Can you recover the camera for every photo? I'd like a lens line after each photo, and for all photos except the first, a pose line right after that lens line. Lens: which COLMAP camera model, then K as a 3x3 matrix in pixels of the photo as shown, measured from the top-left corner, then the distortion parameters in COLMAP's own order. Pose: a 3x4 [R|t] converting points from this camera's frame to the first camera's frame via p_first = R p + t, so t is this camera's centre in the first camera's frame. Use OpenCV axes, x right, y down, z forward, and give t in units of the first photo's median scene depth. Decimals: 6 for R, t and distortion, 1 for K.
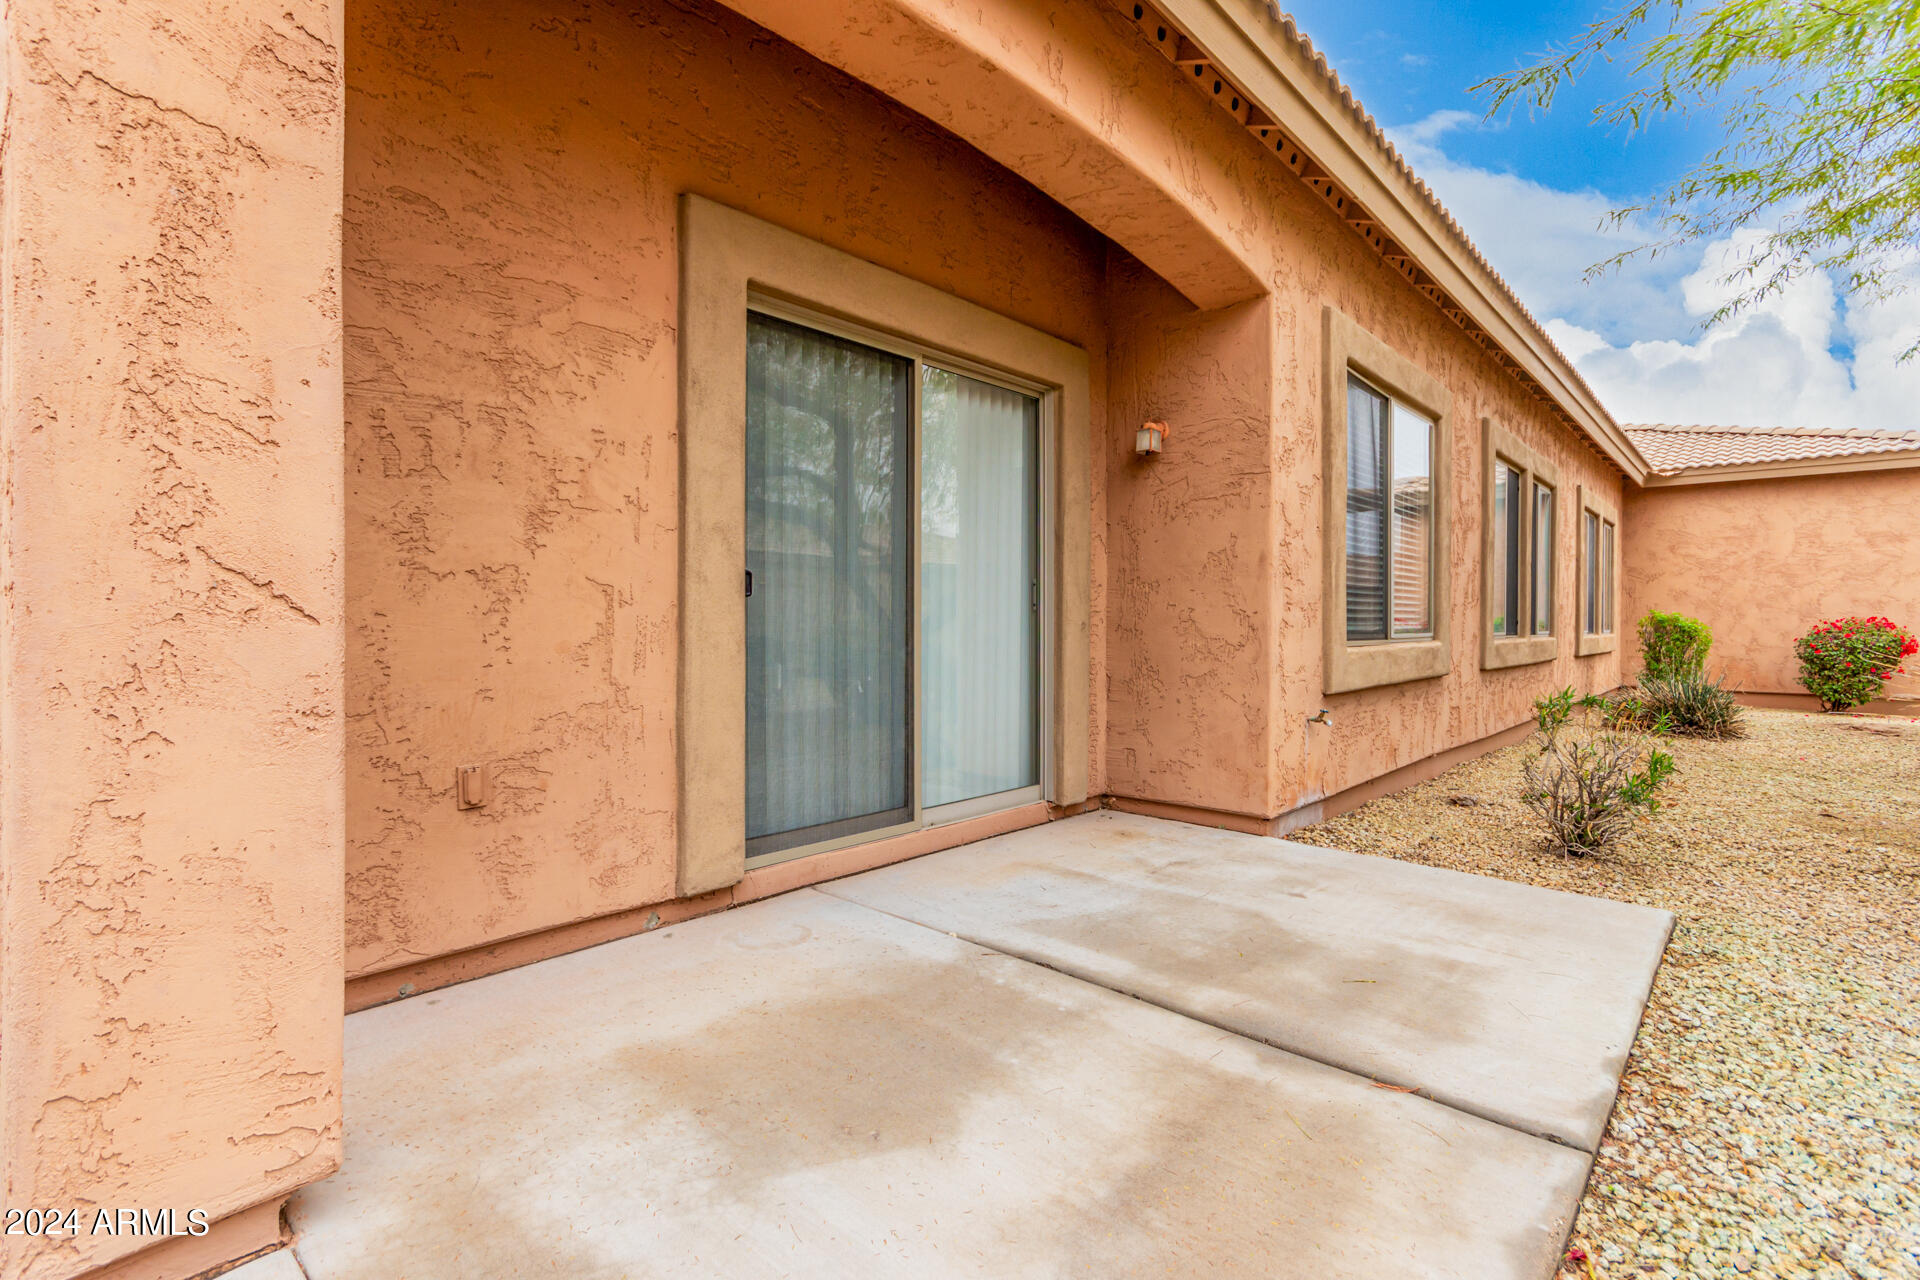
lens RADIAL K [[888.8, 0, 966.2], [0, 888.8, 636.2], [0, 0, 1]] dist [0.000835, 0.001451]
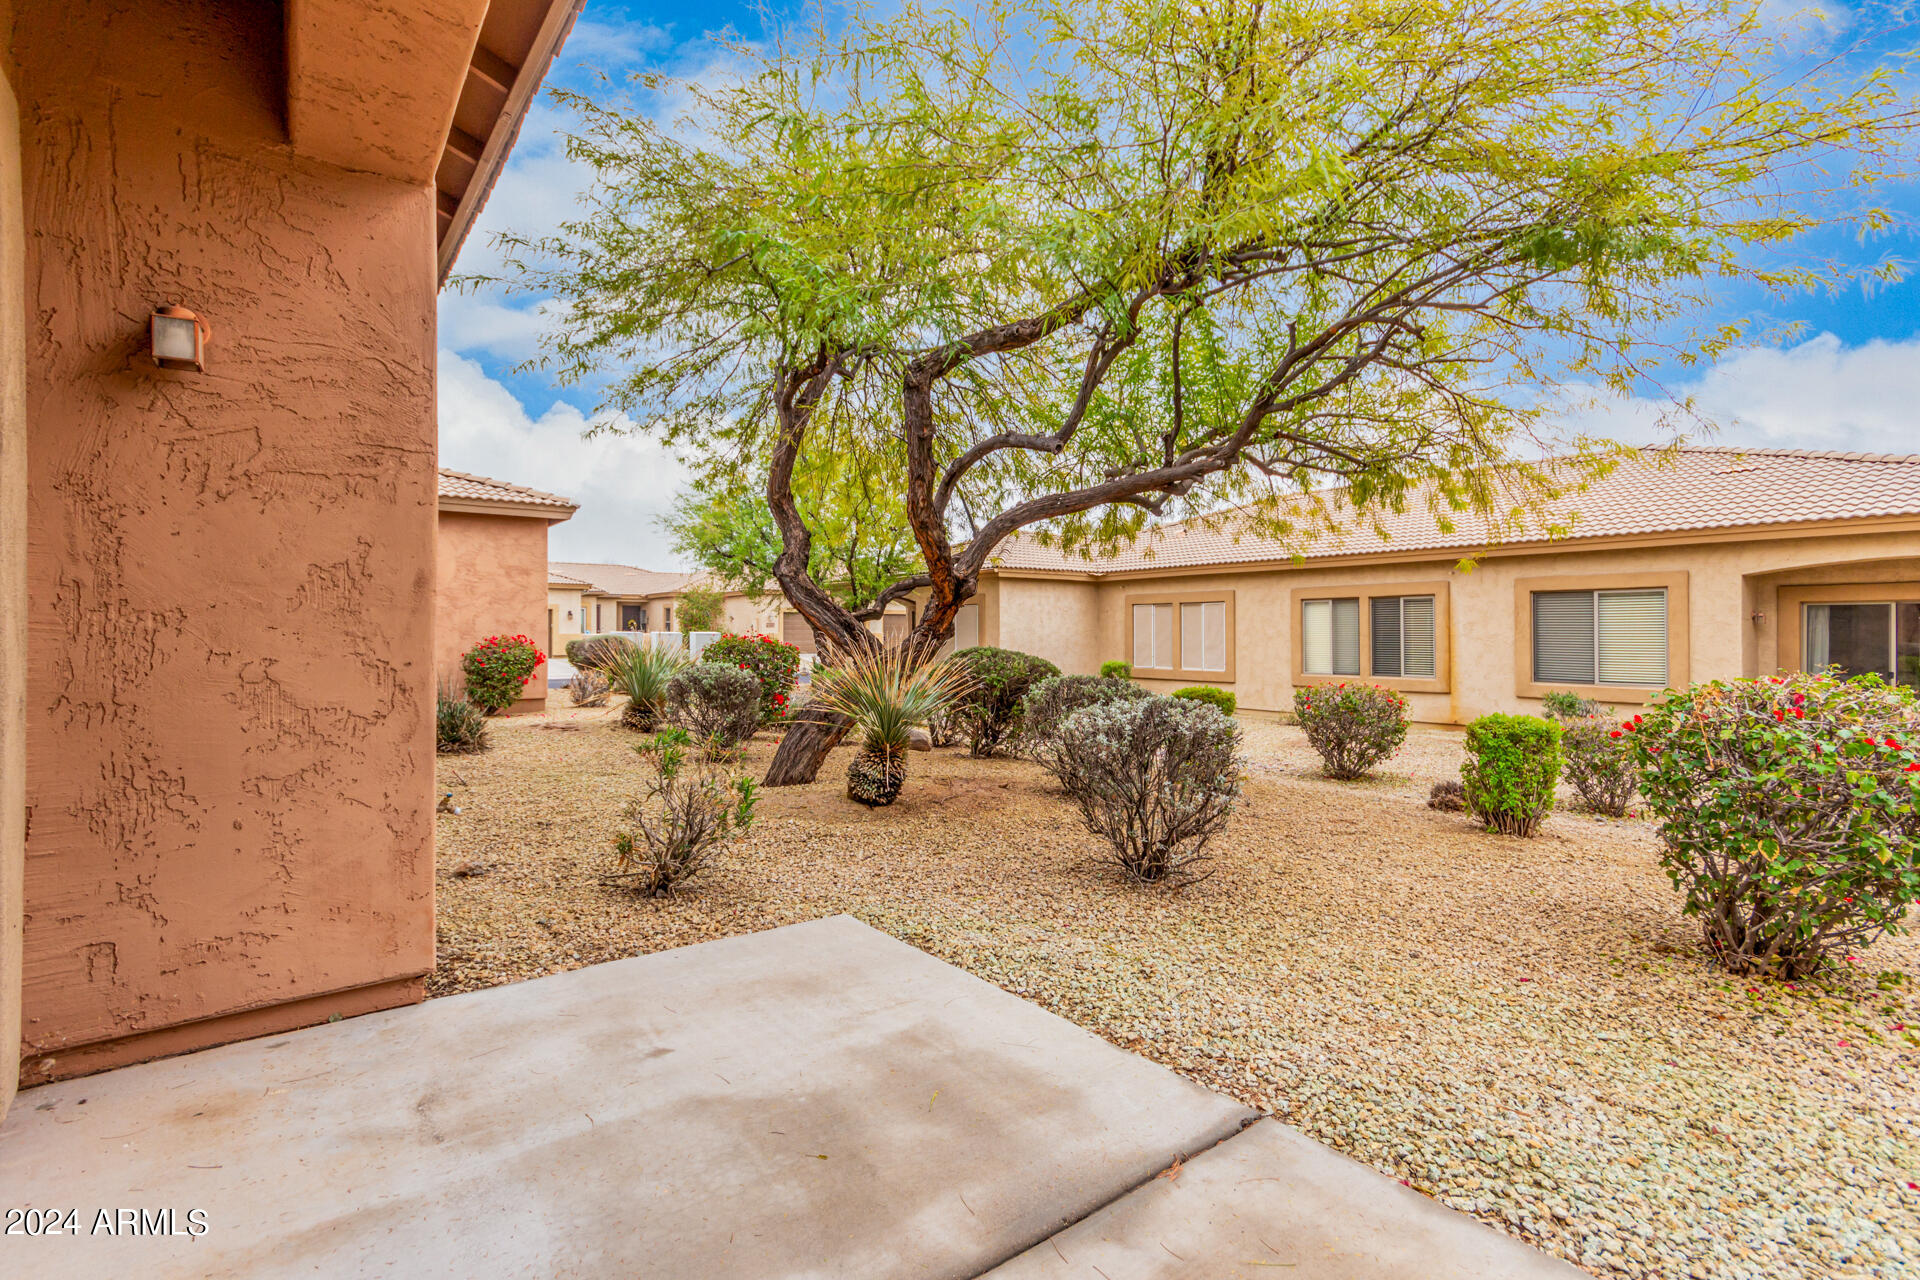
lens RADIAL K [[888.8, 0, 966.2], [0, 888.8, 636.2], [0, 0, 1]] dist [0.000835, 0.001451]
pose [[0.182295, -0.008822, 0.983204, -0.292054], [0.021230, 0.999762, 0.005034, -0.050701], [-0.983015, 0.019956, 0.182439, 0.581951]]
